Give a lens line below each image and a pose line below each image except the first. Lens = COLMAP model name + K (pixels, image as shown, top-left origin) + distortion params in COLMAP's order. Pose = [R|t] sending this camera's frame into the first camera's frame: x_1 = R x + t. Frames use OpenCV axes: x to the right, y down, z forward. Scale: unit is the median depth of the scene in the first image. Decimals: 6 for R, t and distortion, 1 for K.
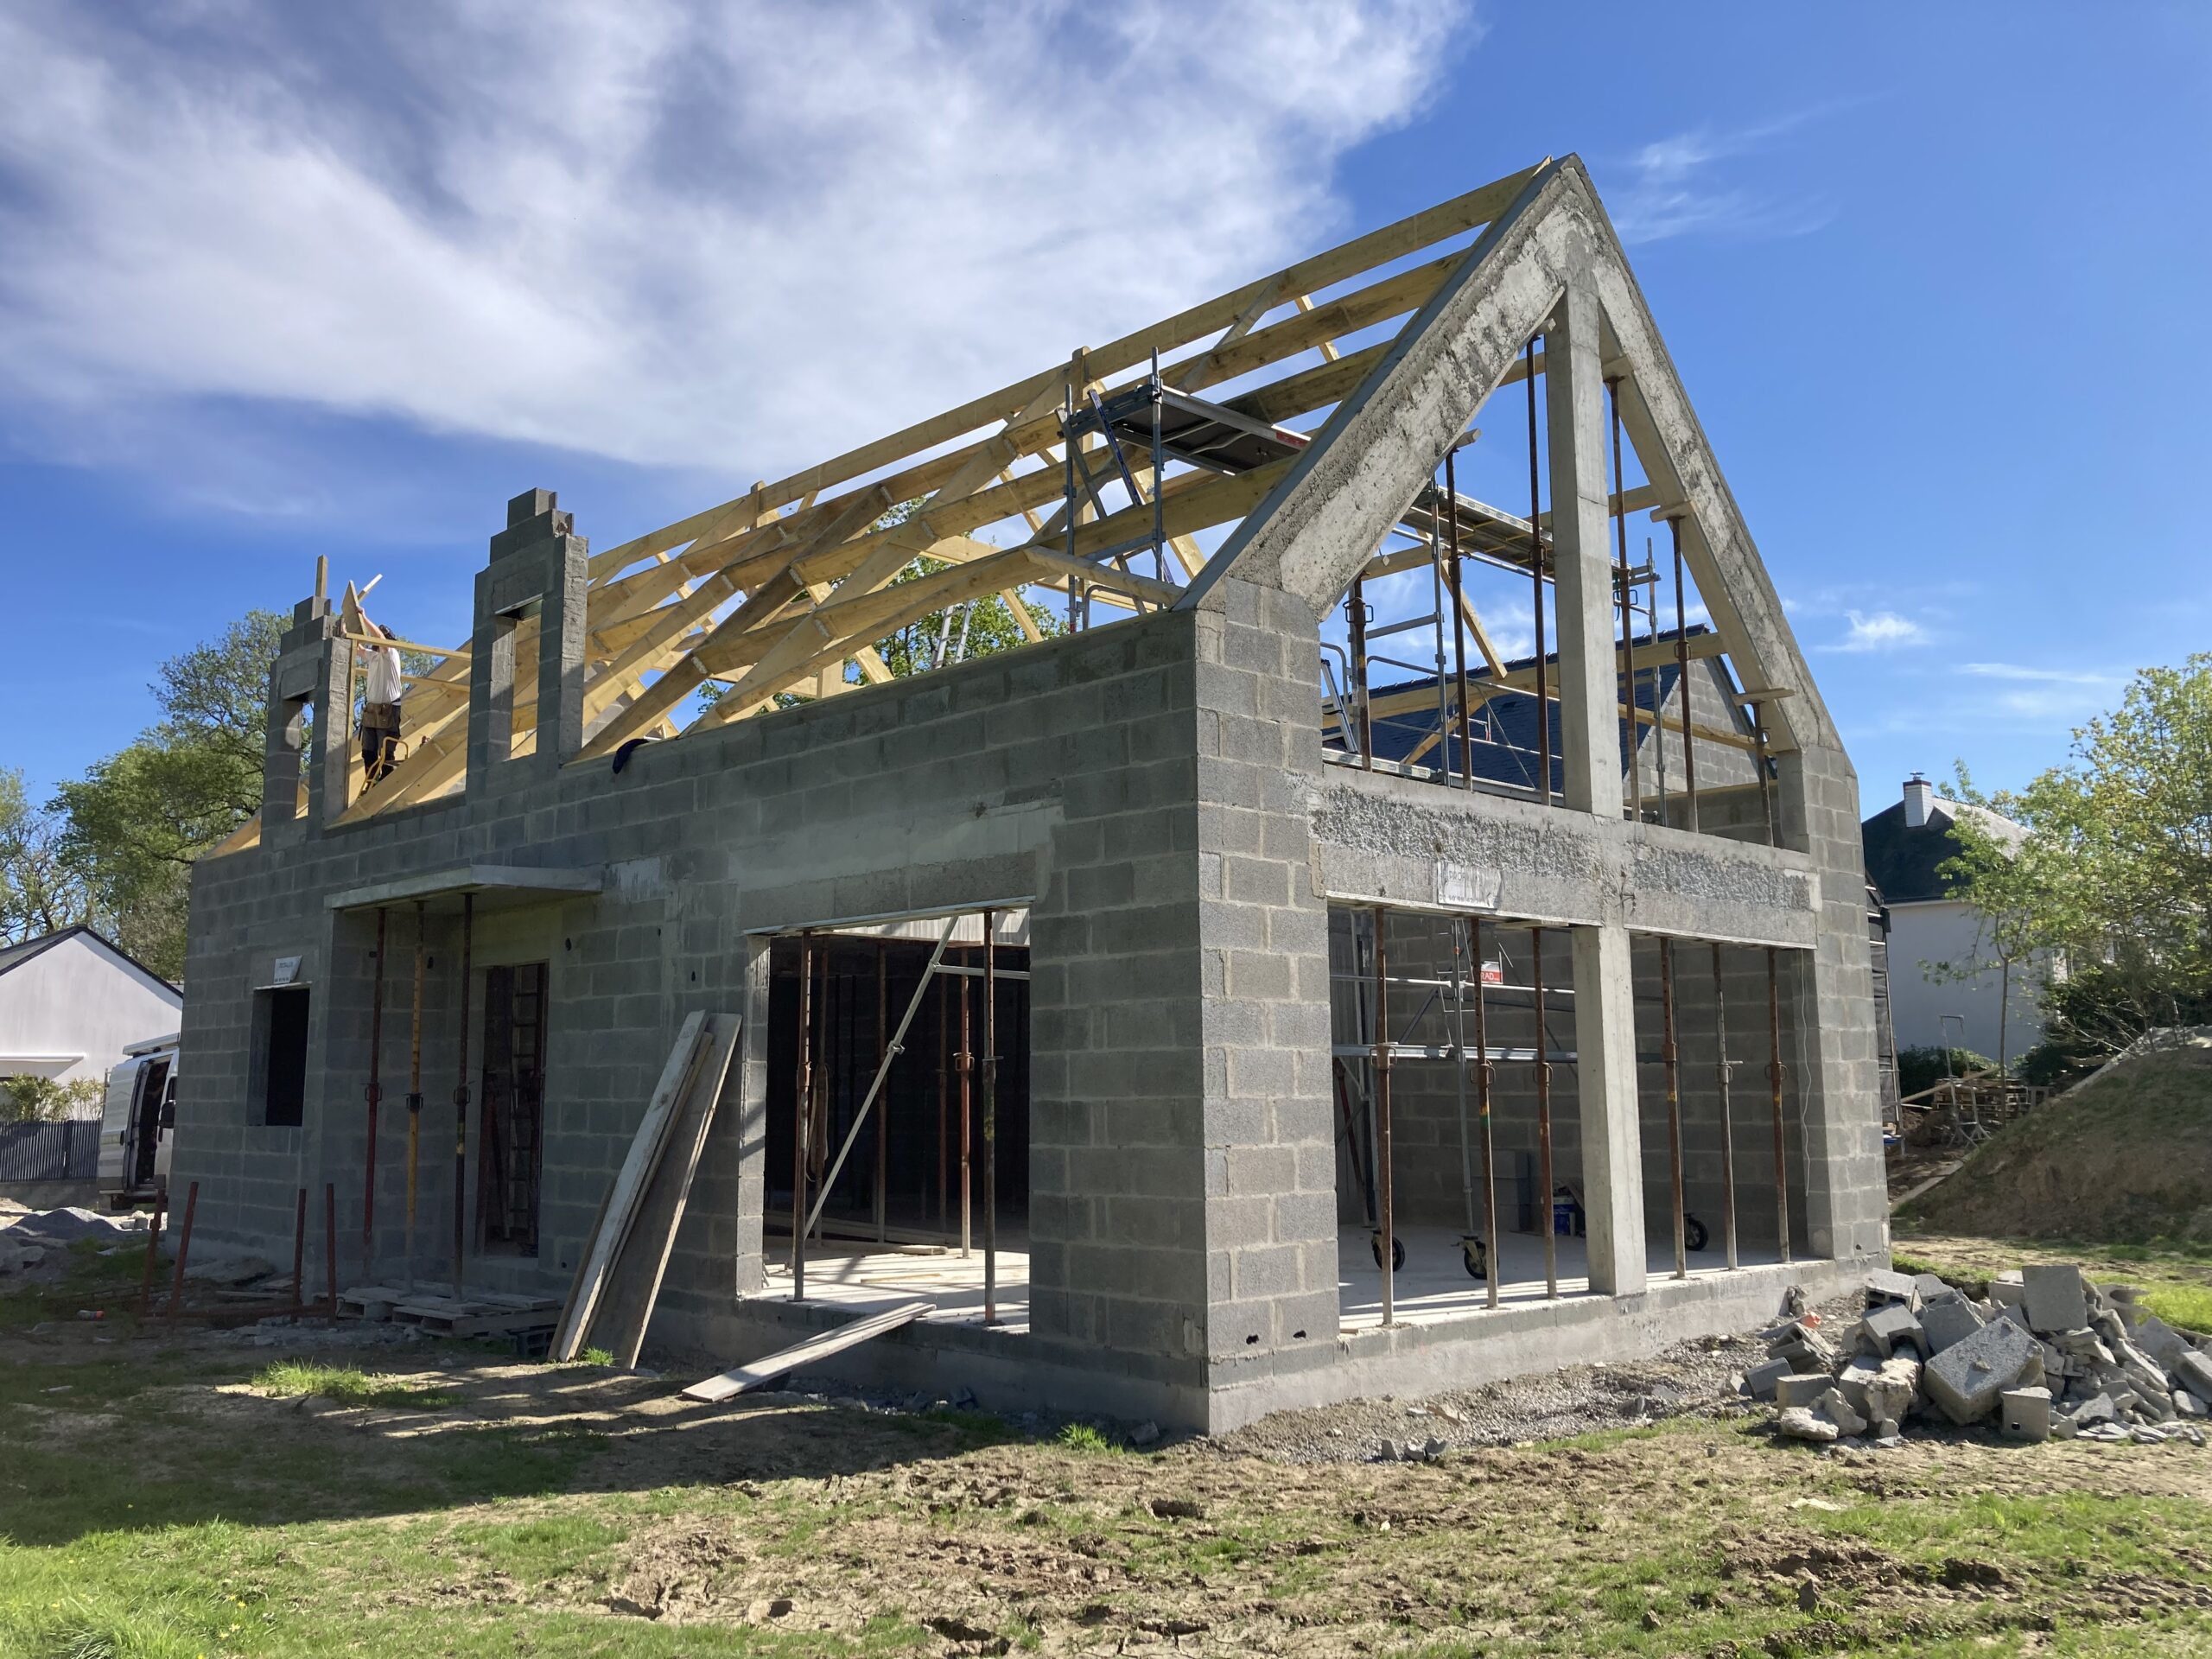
lens RADIAL K [[1810.3, 0, 1061.7], [0, 1810.3, 829.5], [0, 0, 1]] dist [0.068814, 0.000685]
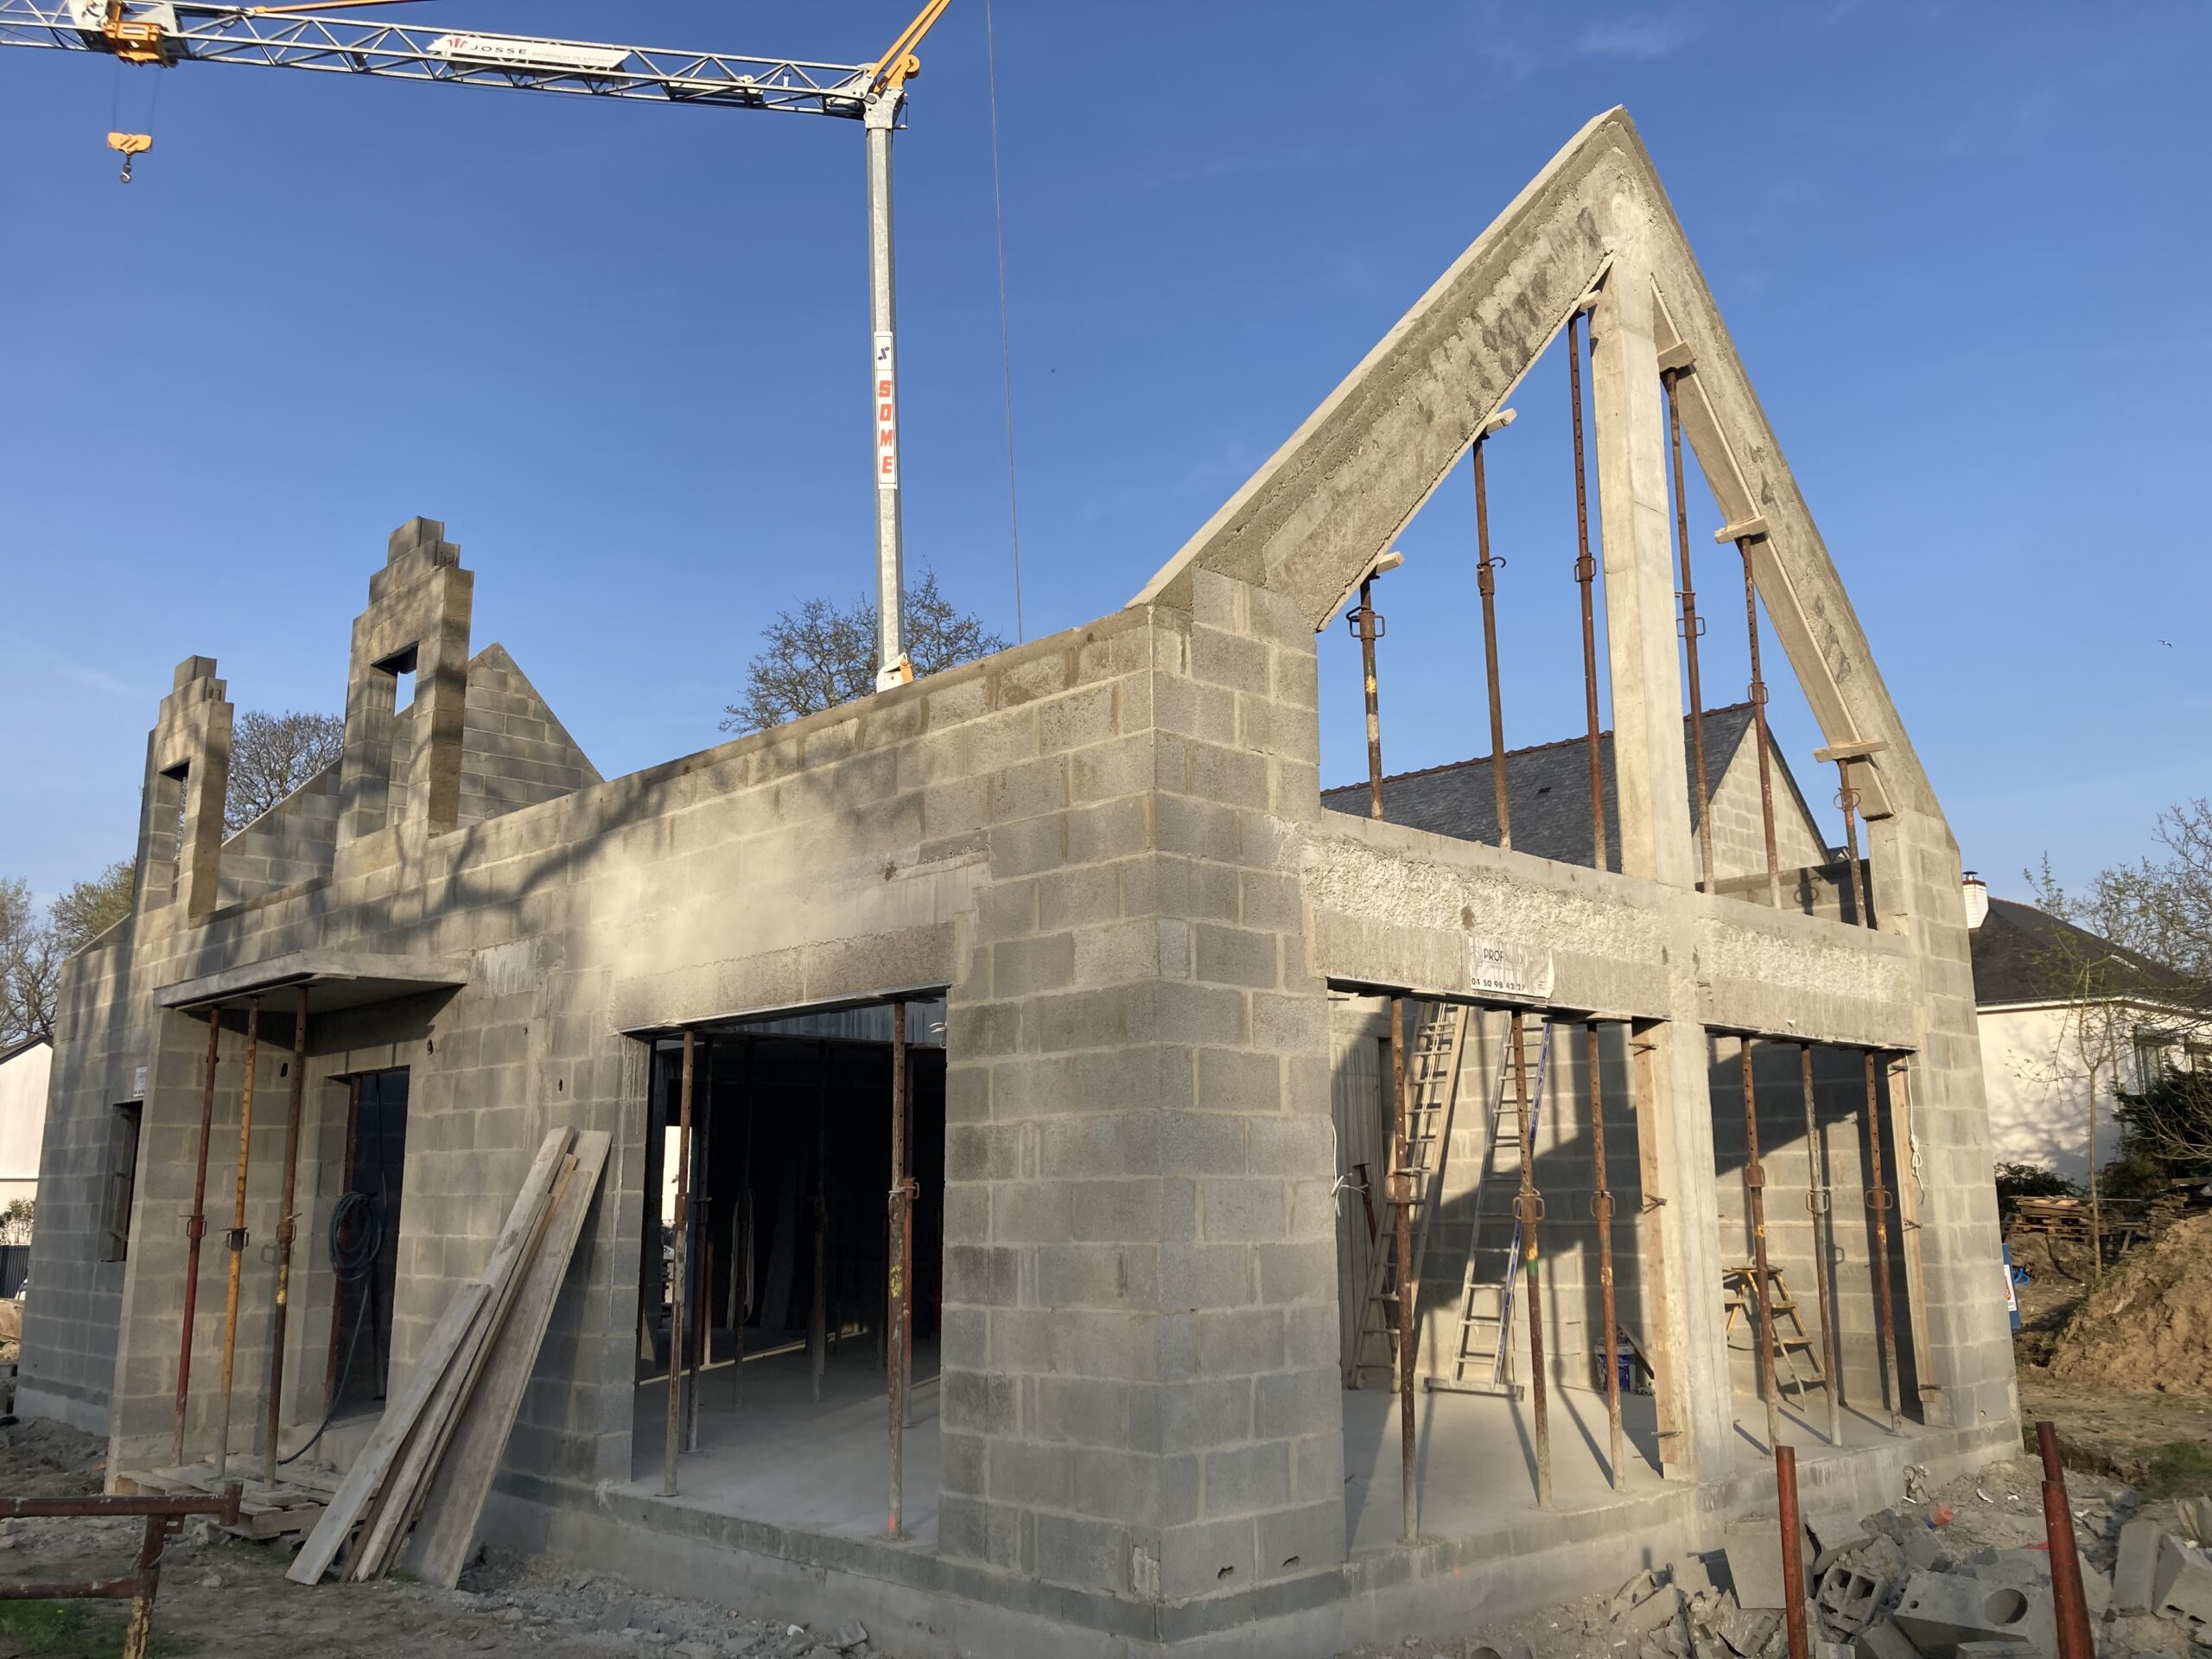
lens RADIAL K [[1819.4, 0, 1106.0], [0, 1819.4, 829.5], [0, 0, 1]] dist [0.030613, -0.000123]
pose [[0.999993, 0.001682, 0.003331, 0.044927], [-0.001467, 0.997982, -0.063486, 0.020728], [-0.003431, 0.063480, 0.997977, 0.200765]]
